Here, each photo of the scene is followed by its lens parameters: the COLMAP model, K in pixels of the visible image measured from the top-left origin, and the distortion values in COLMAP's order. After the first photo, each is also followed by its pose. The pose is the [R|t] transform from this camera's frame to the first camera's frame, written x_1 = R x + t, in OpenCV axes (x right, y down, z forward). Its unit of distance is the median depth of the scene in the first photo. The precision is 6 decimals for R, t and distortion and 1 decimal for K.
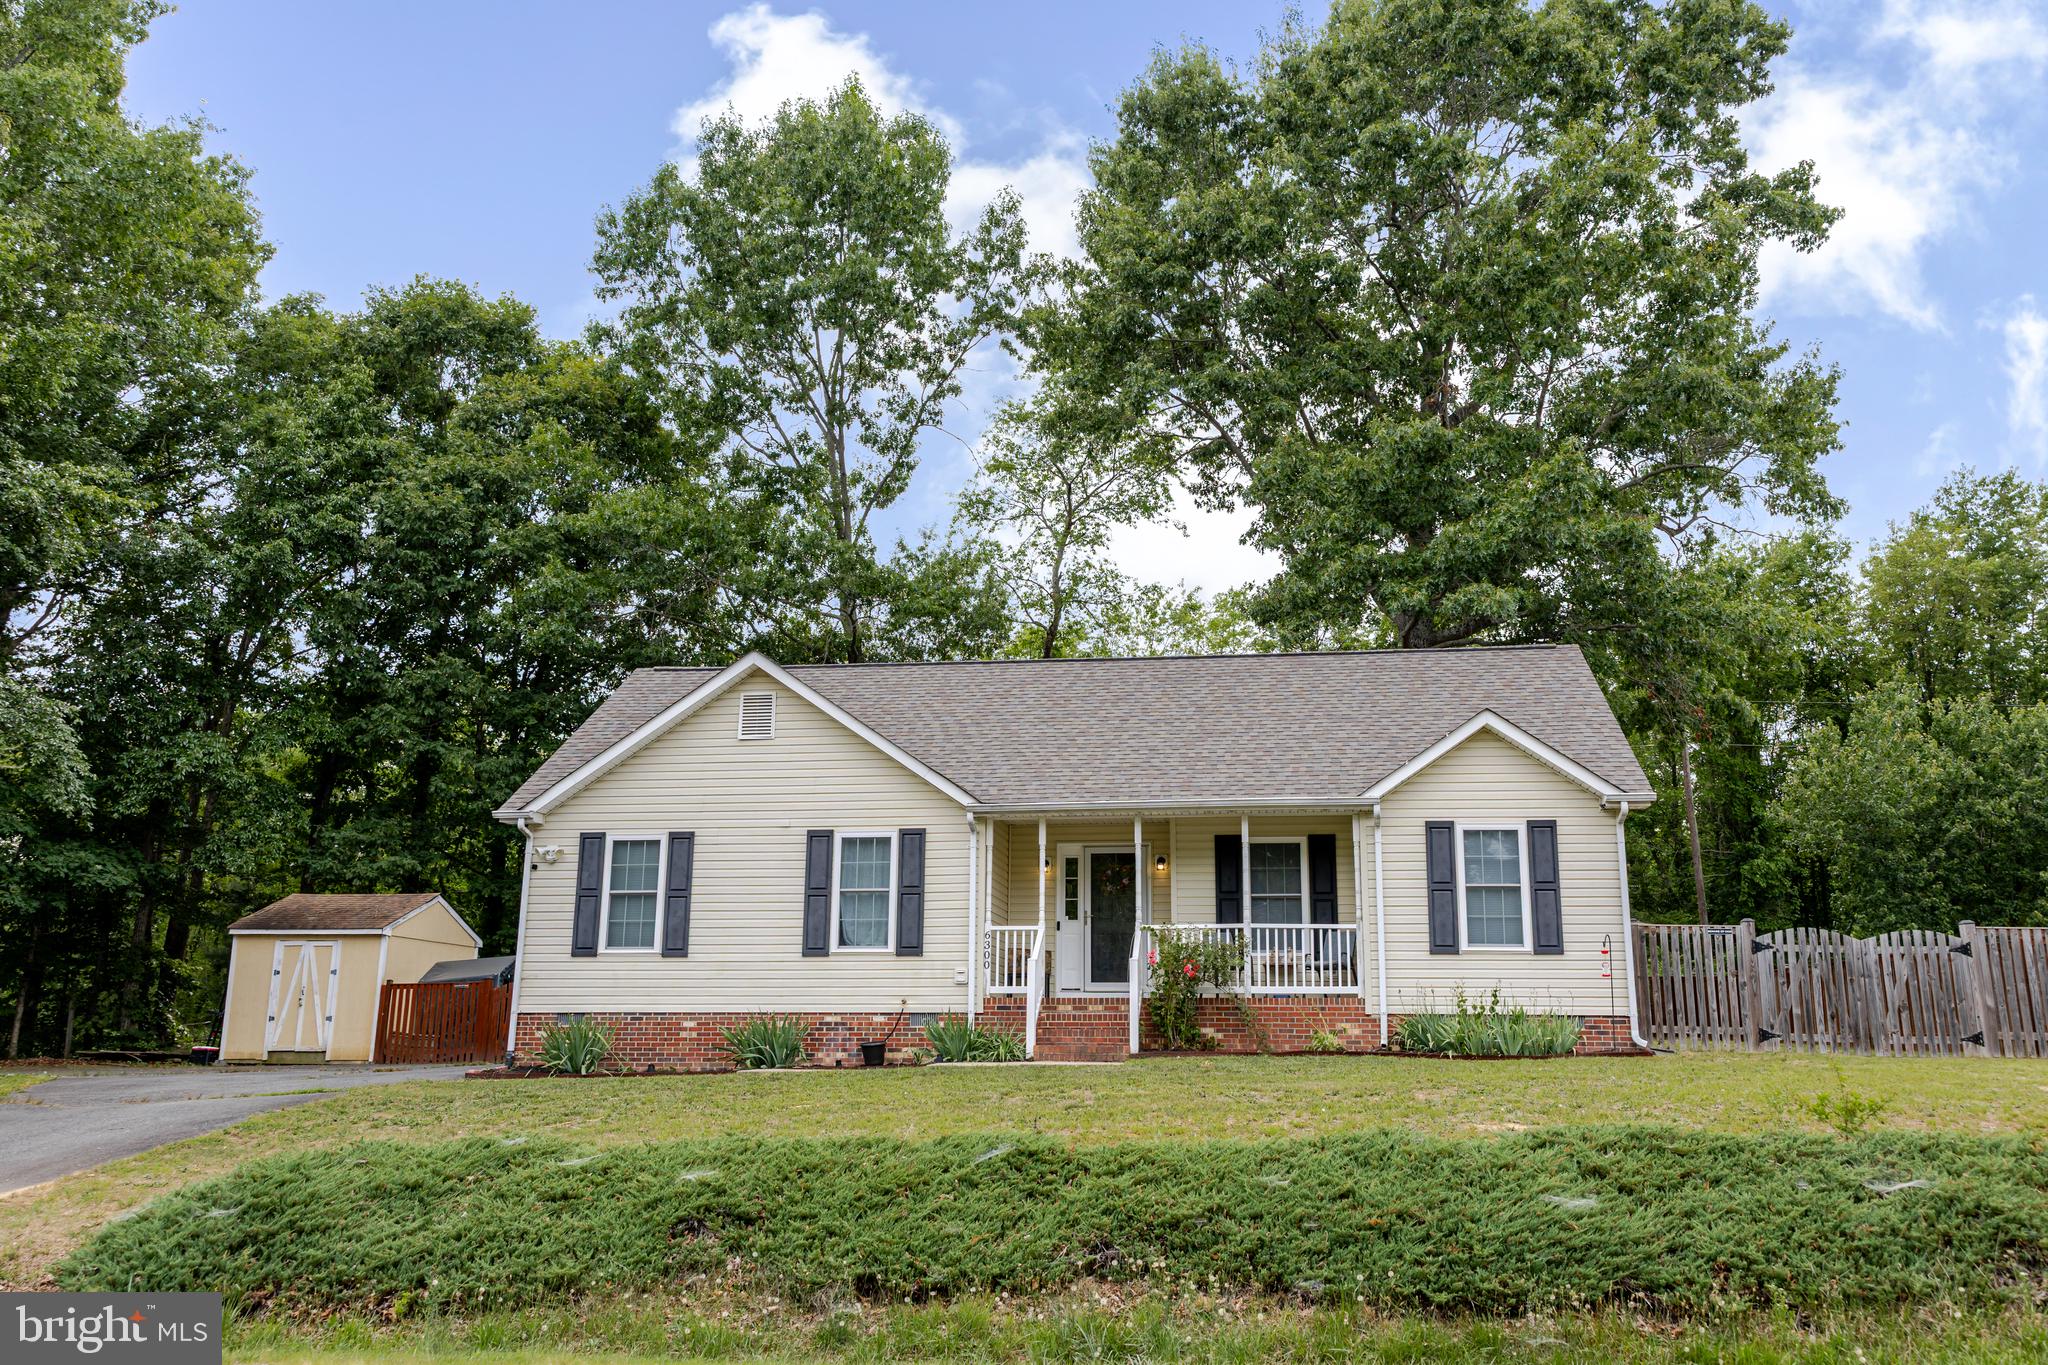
lens RADIAL K [[1687.1, 0, 1055.8], [0, 1687.1, 671.9], [0, 0, 1]] dist [0.012230, 0.000374]
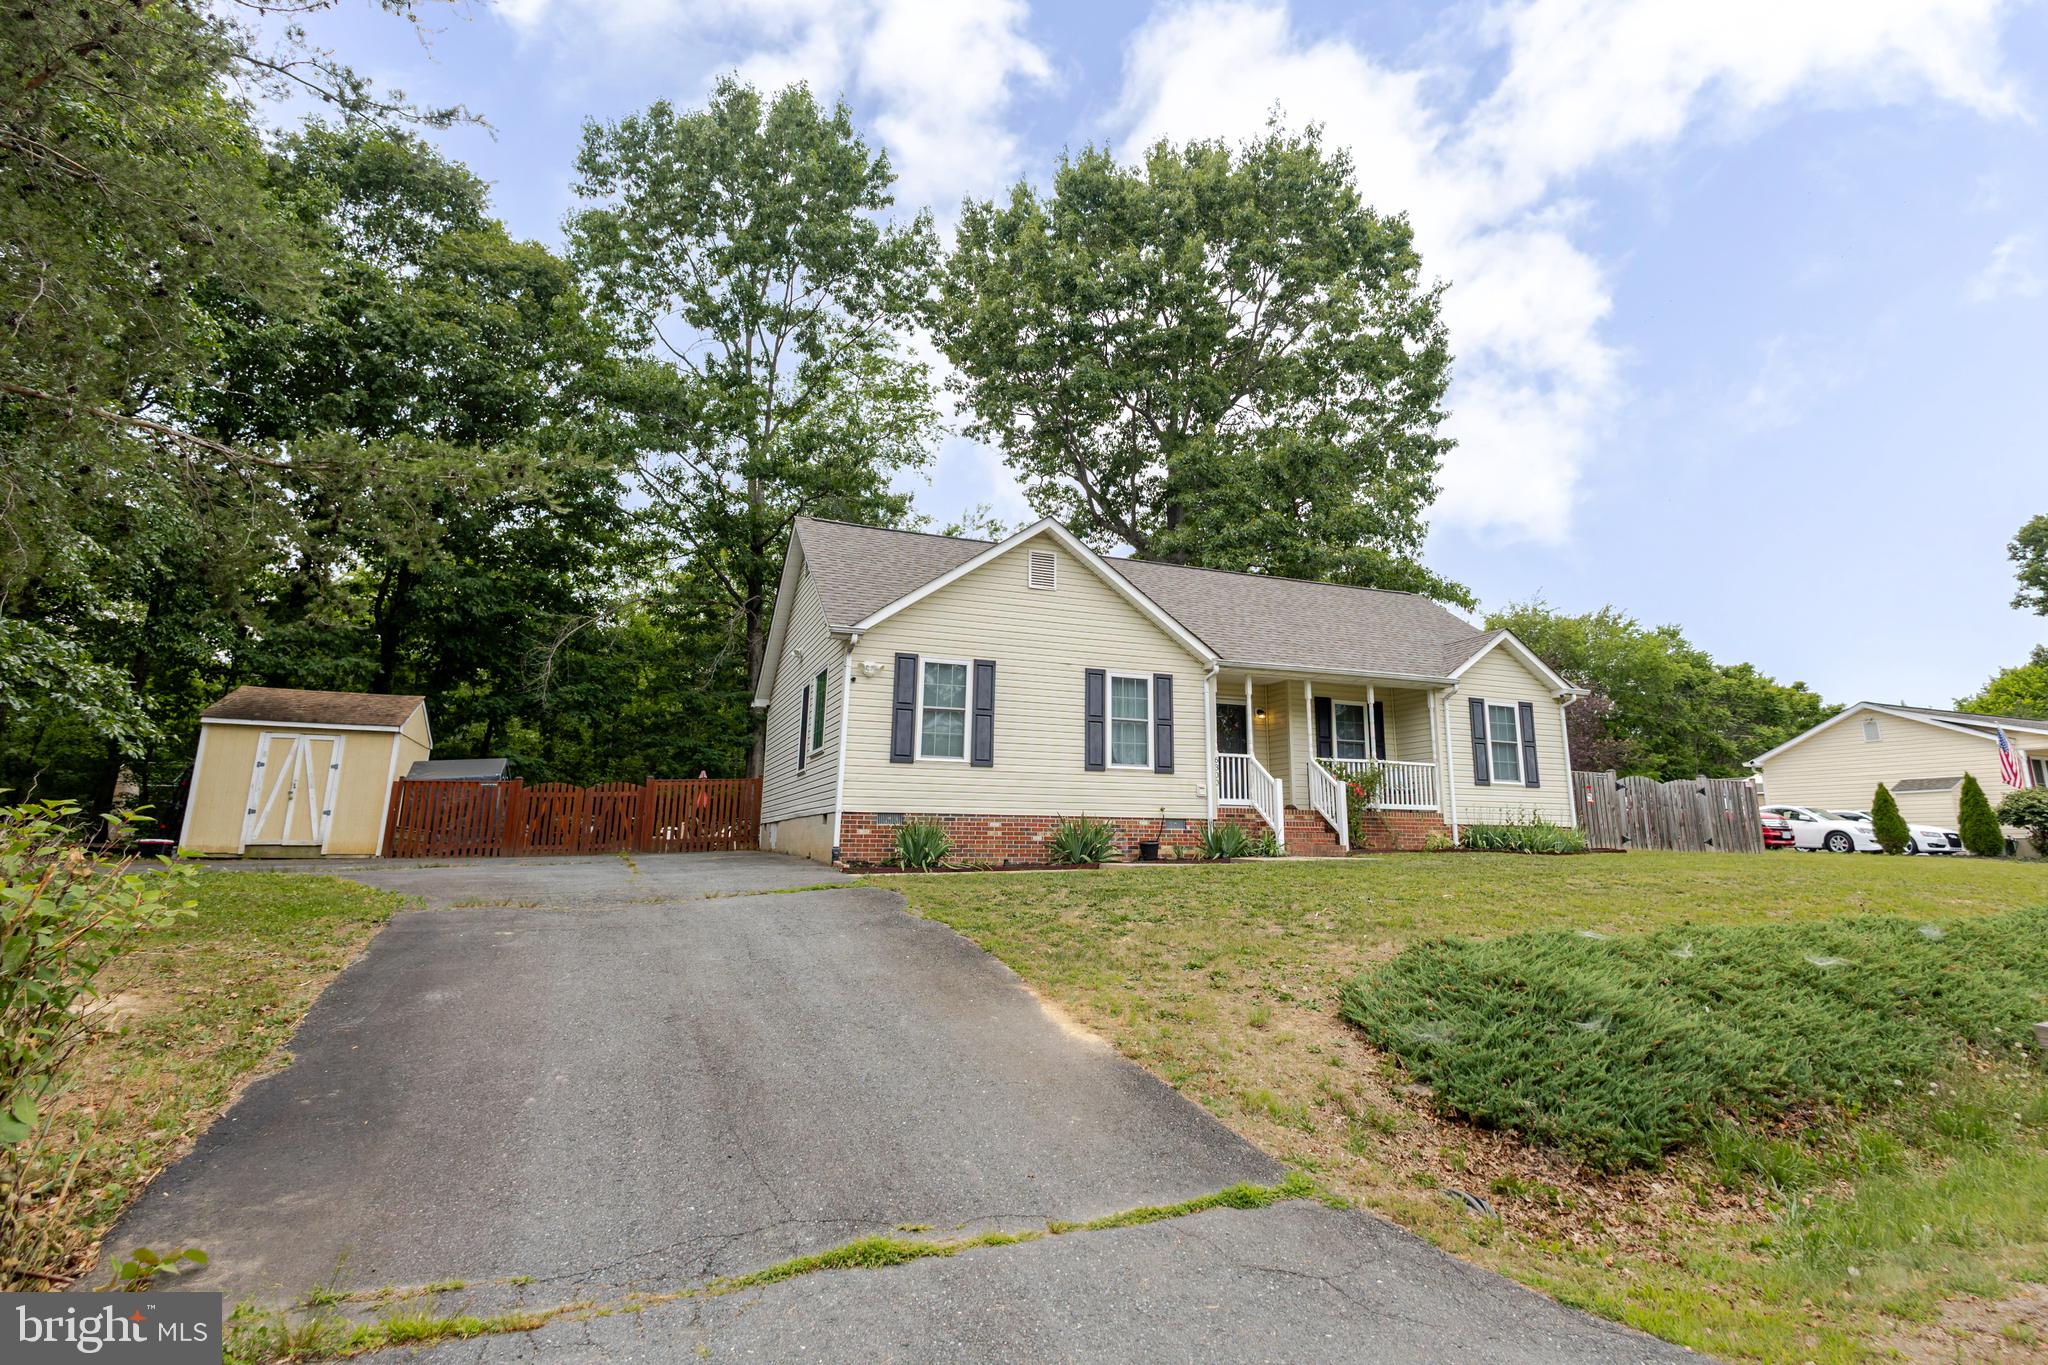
lens RADIAL K [[1062.4, 0, 1066.2], [0, 1062.4, 602.0], [0, 0, 1]] dist [0.003458, 0.001424]
pose [[0.857997, 0.117486, 0.500038, -0.557376], [-0.115690, 0.992678, -0.034725, 0.075497], [-0.500456, -0.028055, 0.865307, 0.343847]]
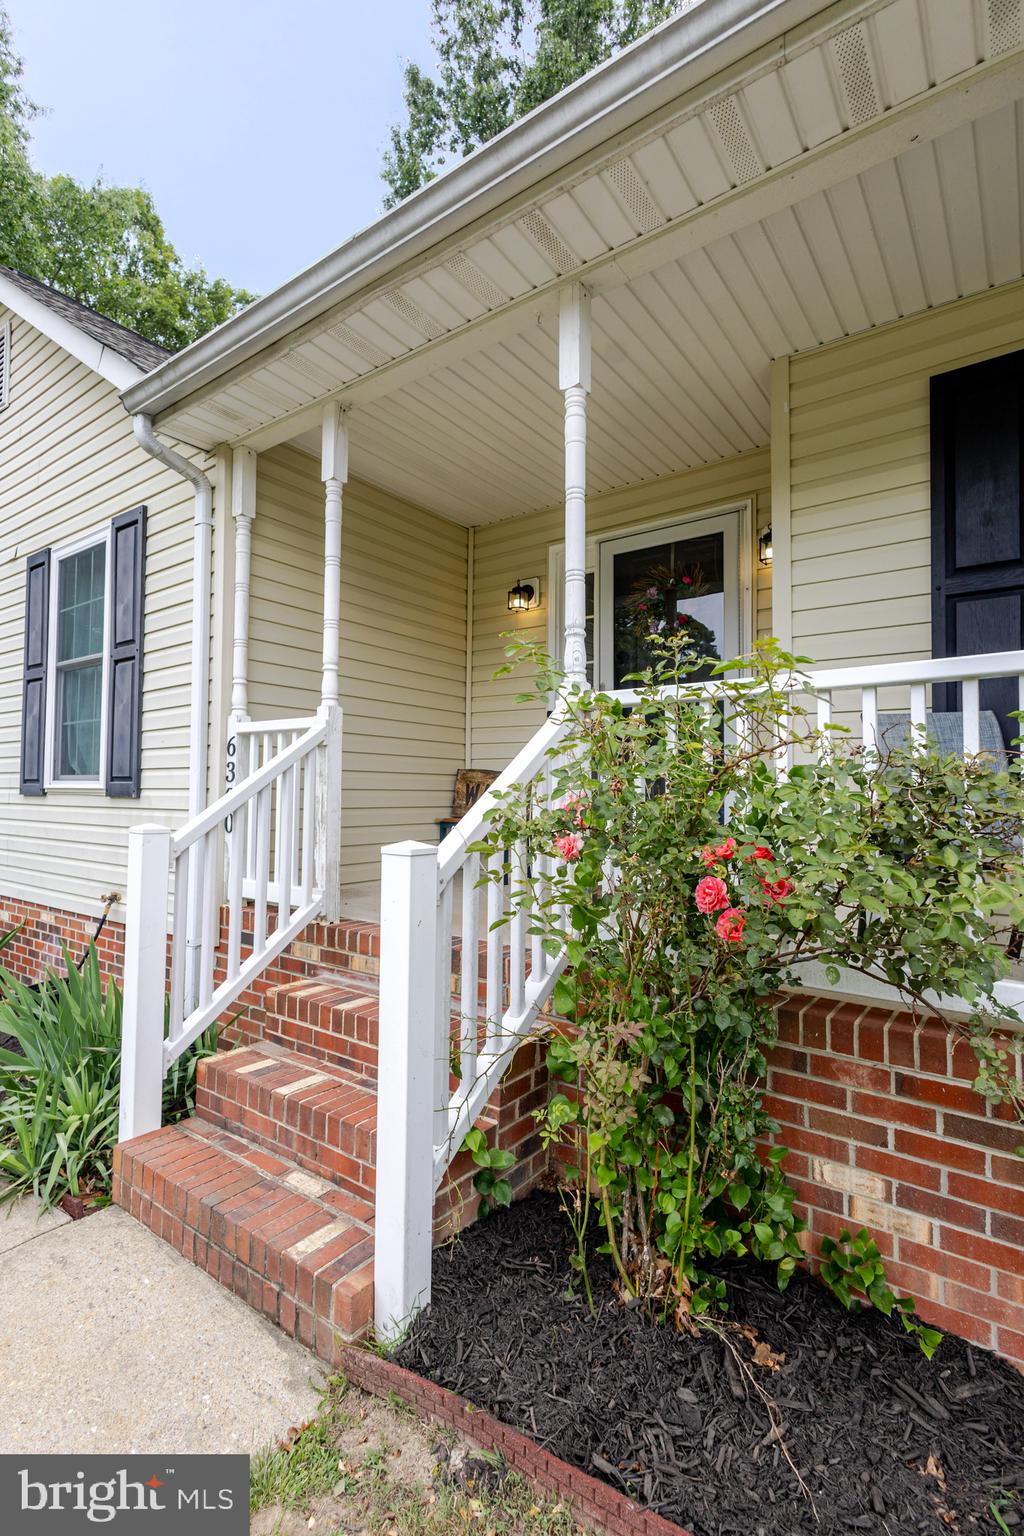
lens RADIAL K [[722.1, 0, 503.0], [0, 722.1, 765.4], [0, 0, 1]] dist [0.017246, -0.007149]
pose [[0.874697, -0.015140, -0.484434, 0.092259], [0.104157, 0.982031, 0.157376, 0.138438], [0.473346, -0.188114, 0.860556, 0.872246]]
